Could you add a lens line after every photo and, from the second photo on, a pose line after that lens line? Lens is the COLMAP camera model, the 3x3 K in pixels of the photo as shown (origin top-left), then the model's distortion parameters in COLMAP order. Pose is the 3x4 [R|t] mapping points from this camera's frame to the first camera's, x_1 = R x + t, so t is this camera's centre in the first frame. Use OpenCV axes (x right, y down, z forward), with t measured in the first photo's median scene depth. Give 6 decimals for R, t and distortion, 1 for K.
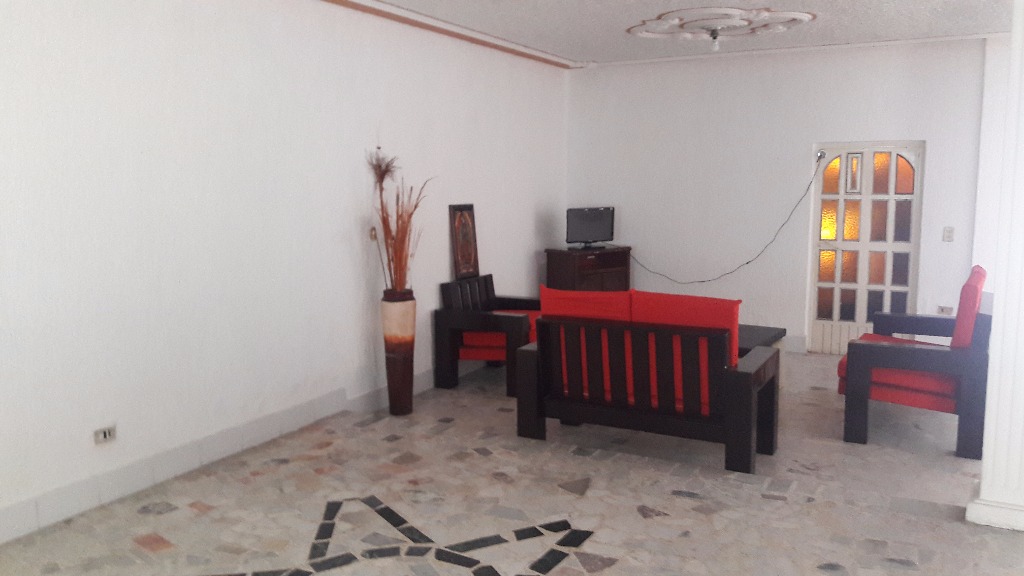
lens RADIAL K [[842.1, 0, 510.8], [0, 842.1, 298.9], [0, 0, 1]] dist [0.113601, -0.222744]
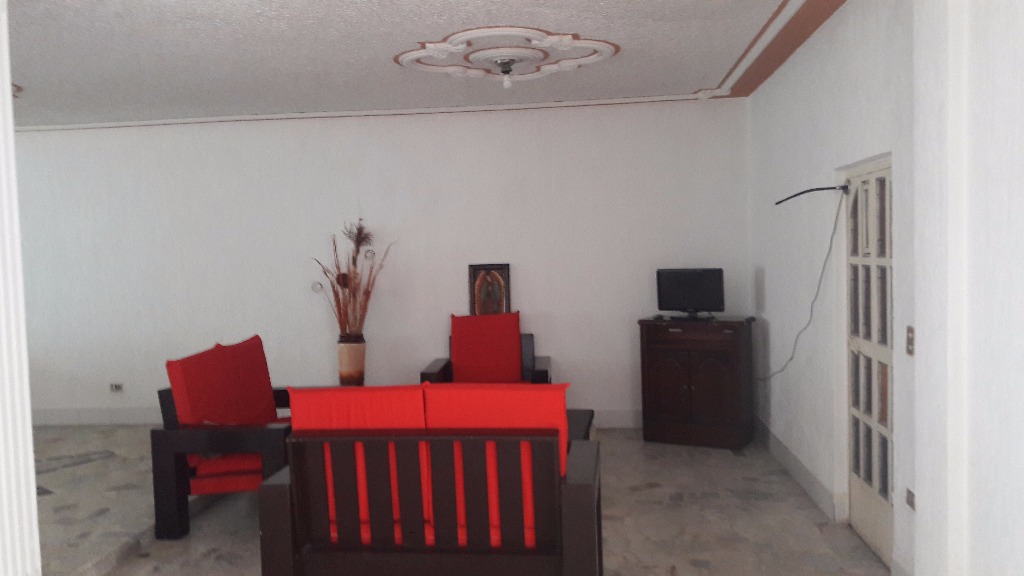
lens RADIAL K [[808.6, 0, 512.0], [0, 808.6, 288.0], [0, 0, 1]] dist [0.105507, -0.165601]
pose [[0.396074, 0.036465, -0.917494, 0.881488], [-0.103228, 0.994645, -0.005031, -0.079934], [0.912398, 0.096703, 0.397718, 0.623954]]
